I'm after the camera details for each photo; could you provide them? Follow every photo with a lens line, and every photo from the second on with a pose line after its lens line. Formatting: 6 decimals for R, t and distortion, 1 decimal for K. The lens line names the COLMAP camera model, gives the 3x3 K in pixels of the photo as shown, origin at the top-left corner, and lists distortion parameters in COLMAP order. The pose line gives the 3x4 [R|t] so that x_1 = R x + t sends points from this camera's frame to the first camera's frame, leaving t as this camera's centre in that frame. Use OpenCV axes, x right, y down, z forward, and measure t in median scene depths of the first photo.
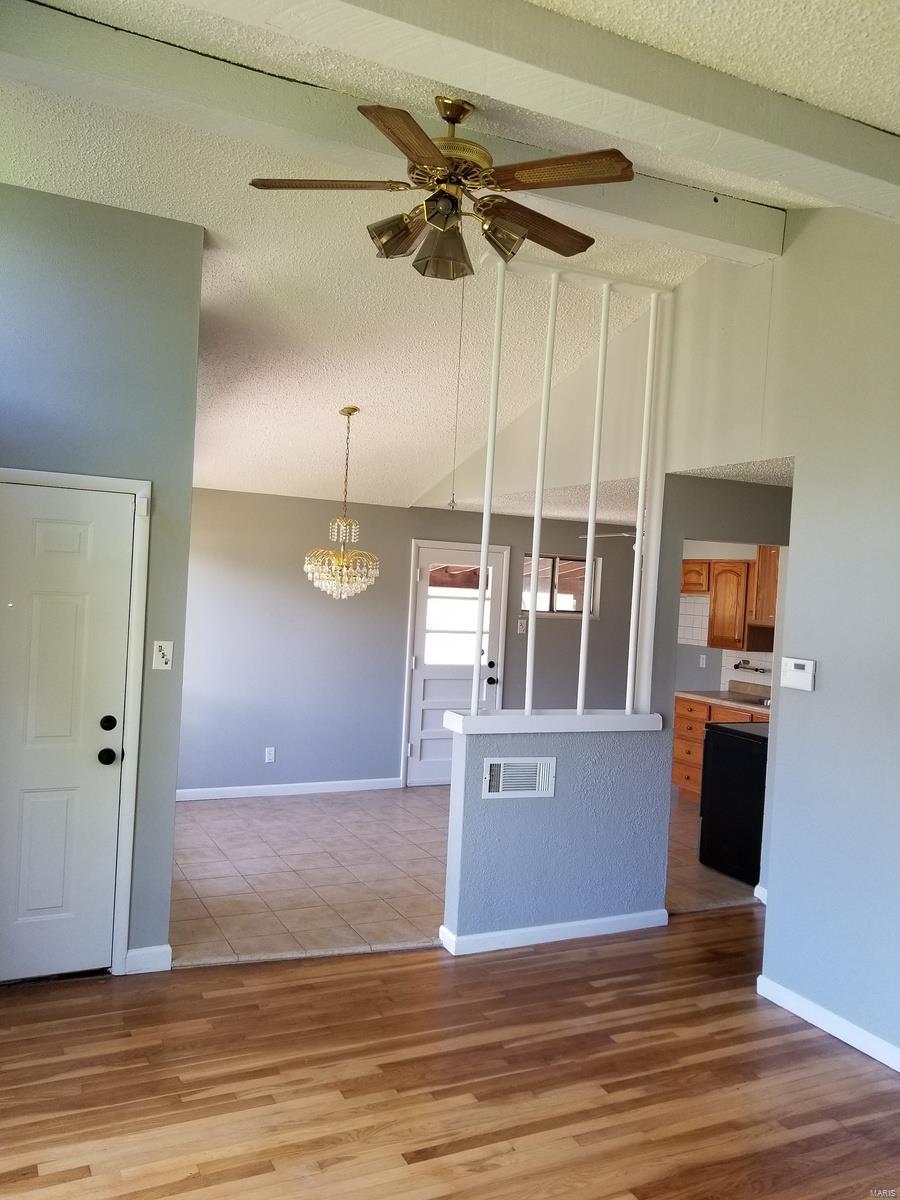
lens RADIAL K [[938.8, 0, 437.6], [0, 938.8, 603.8], [0, 0, 1]] dist [0.058068, -0.087592]
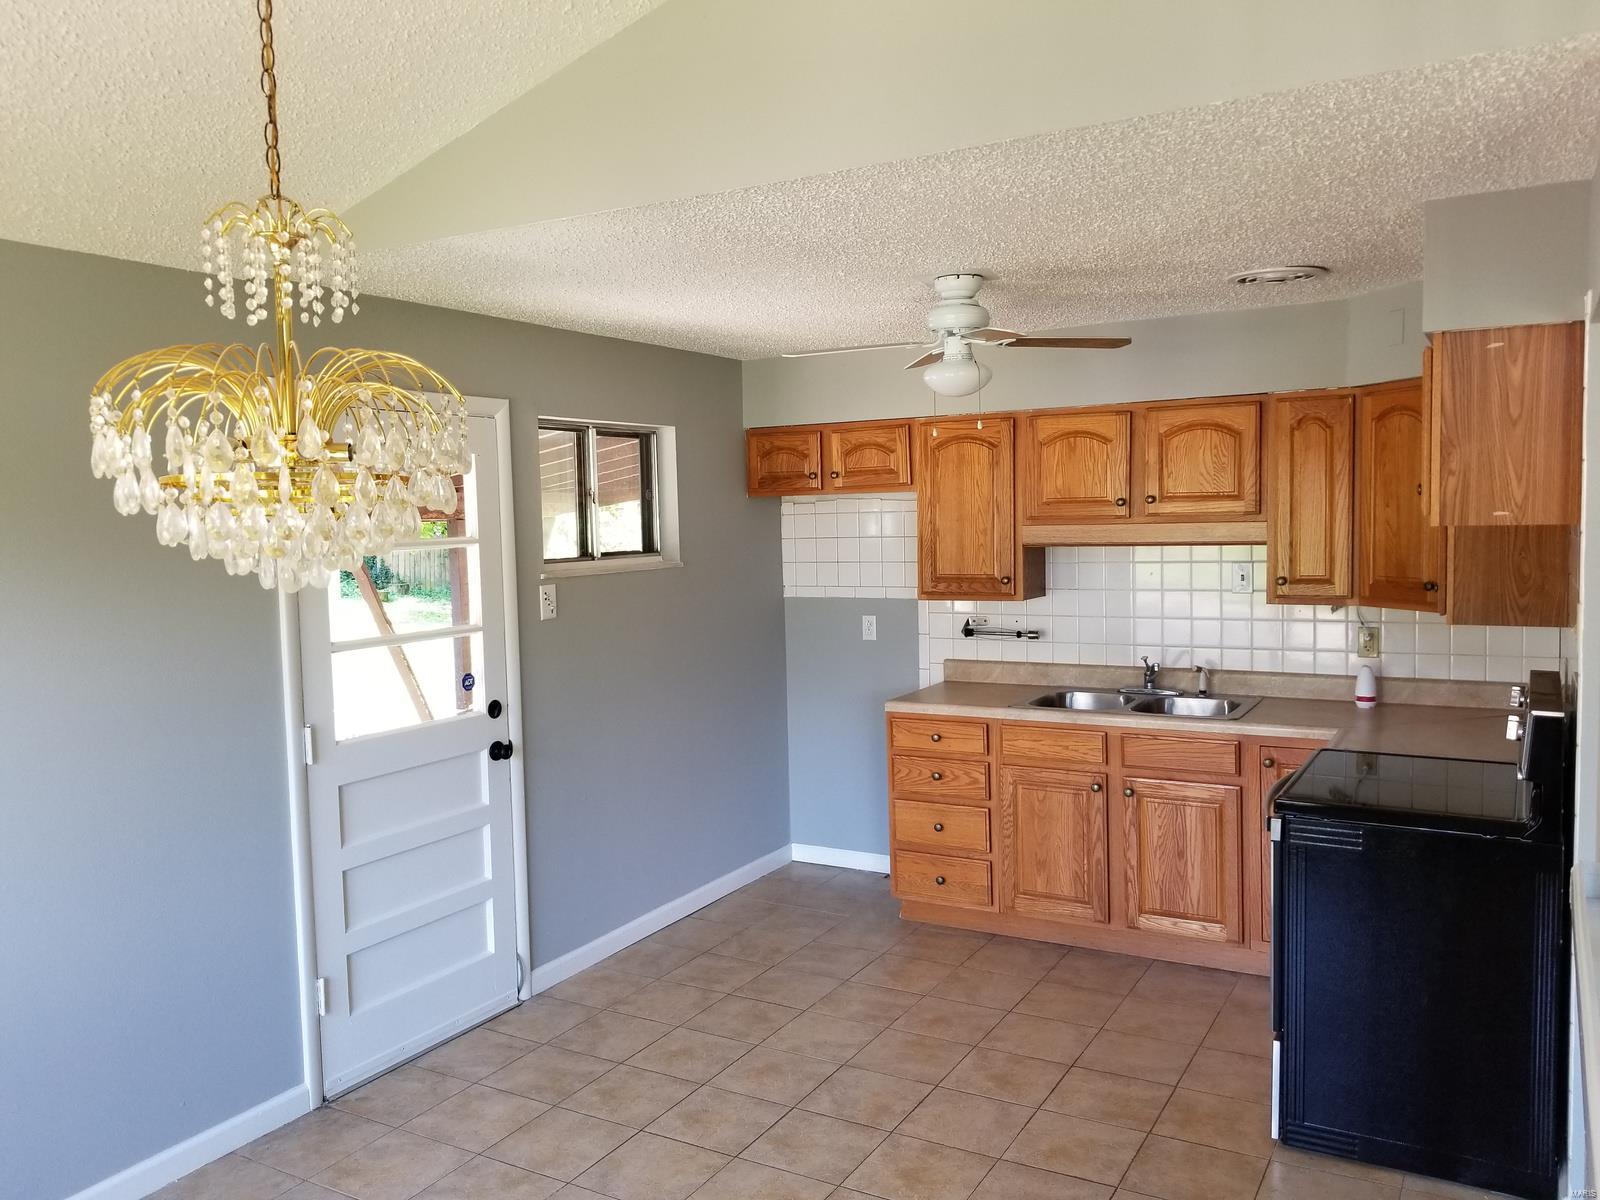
lens RADIAL K [[1251.7, 0, 787.6], [0, 1251.7, 591.2], [0, 0, 1]] dist [0.058068, -0.087592]
pose [[0.827288, -0.110282, 0.550847, -0.184646], [0.080610, 0.993699, 0.077878, -0.020790], [-0.555964, -0.020023, 0.830965, 0.757883]]
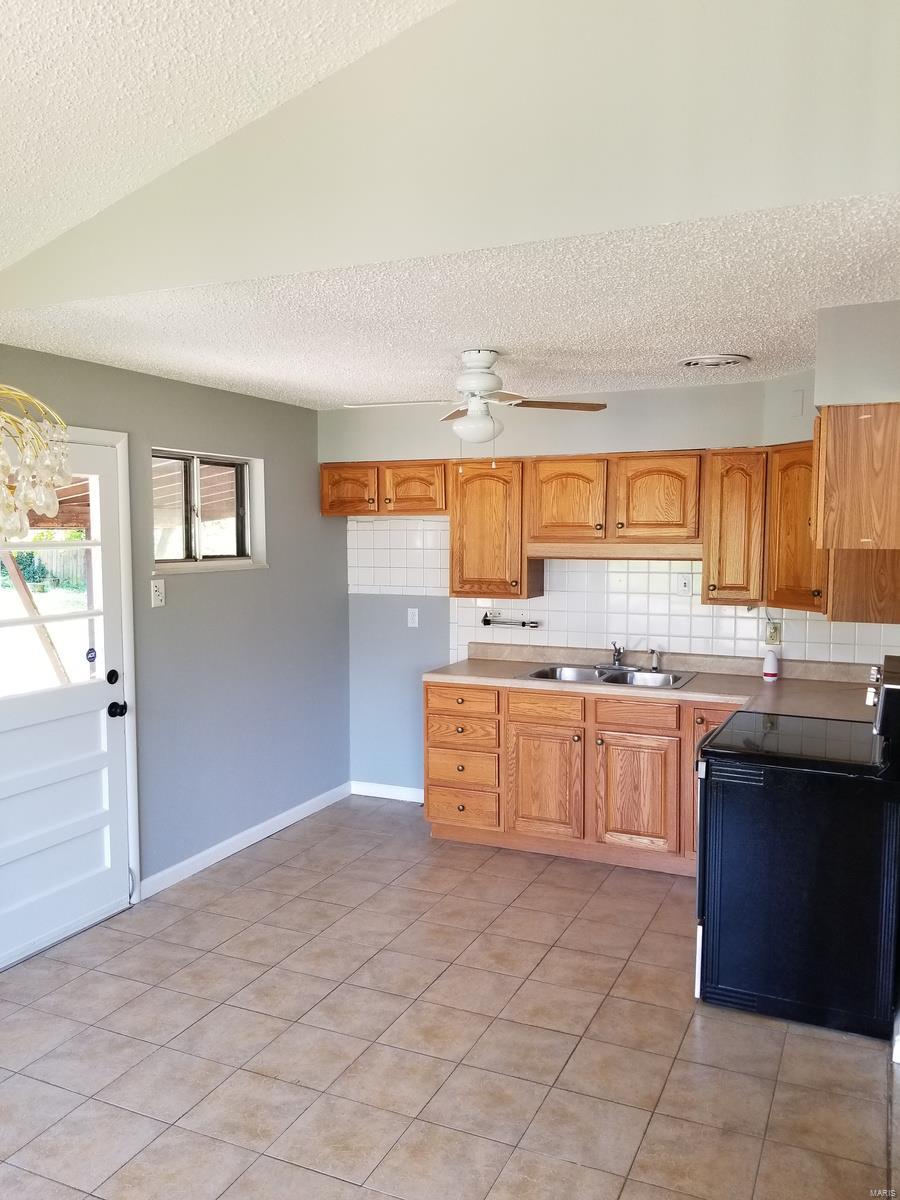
lens RADIAL K [[938.8, 0, 450.4], [0, 938.8, 602.2], [0, 0, 1]] dist [0.058068, -0.087592]
pose [[0.772132, -0.103662, 0.626950, -0.170851], [0.055093, 0.993810, 0.096469, -0.018073], [-0.633070, -0.039947, 0.773063, 0.761567]]
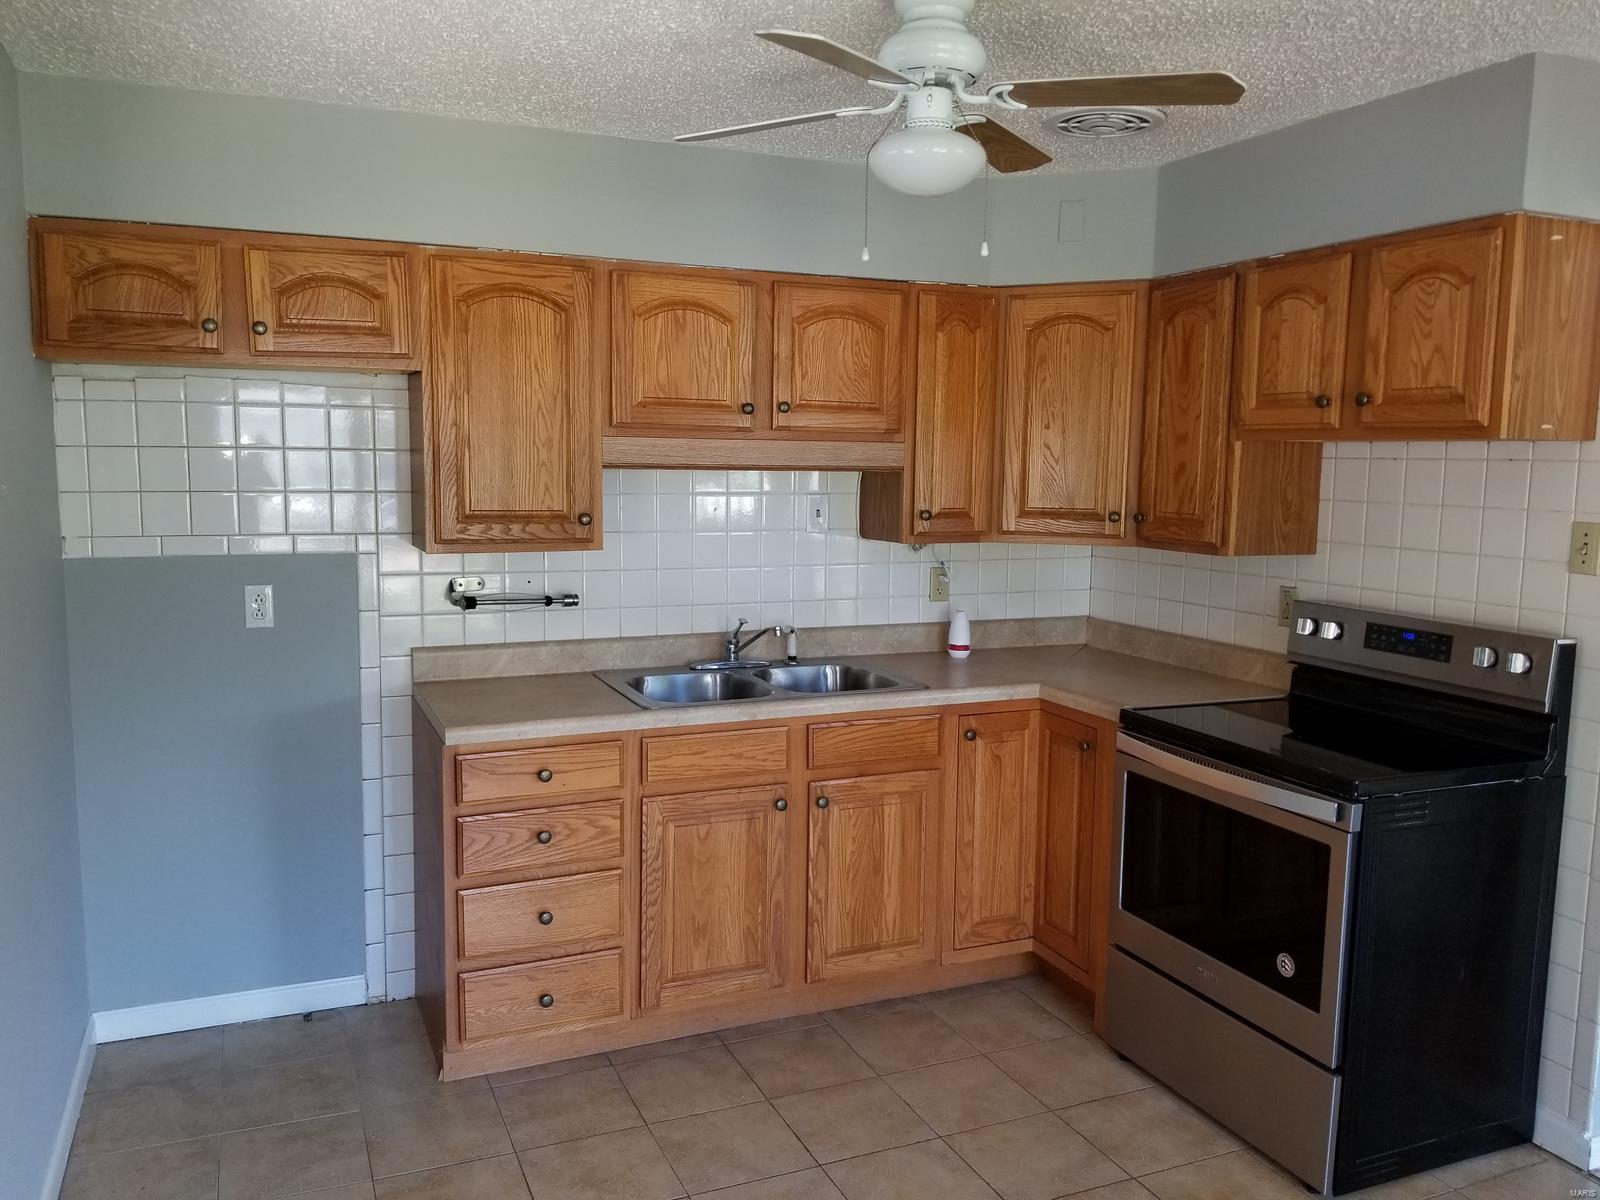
lens RADIAL K [[1251.7, 0, 794.9], [0, 1251.7, 602.8], [0, 0, 1]] dist [0.058068, -0.087592]
pose [[0.048651, -0.170972, 0.984074, -0.140500], [0.009433, 0.985275, 0.170714, -0.006410], [-0.998771, 0.000977, 0.049547, 1.303745]]
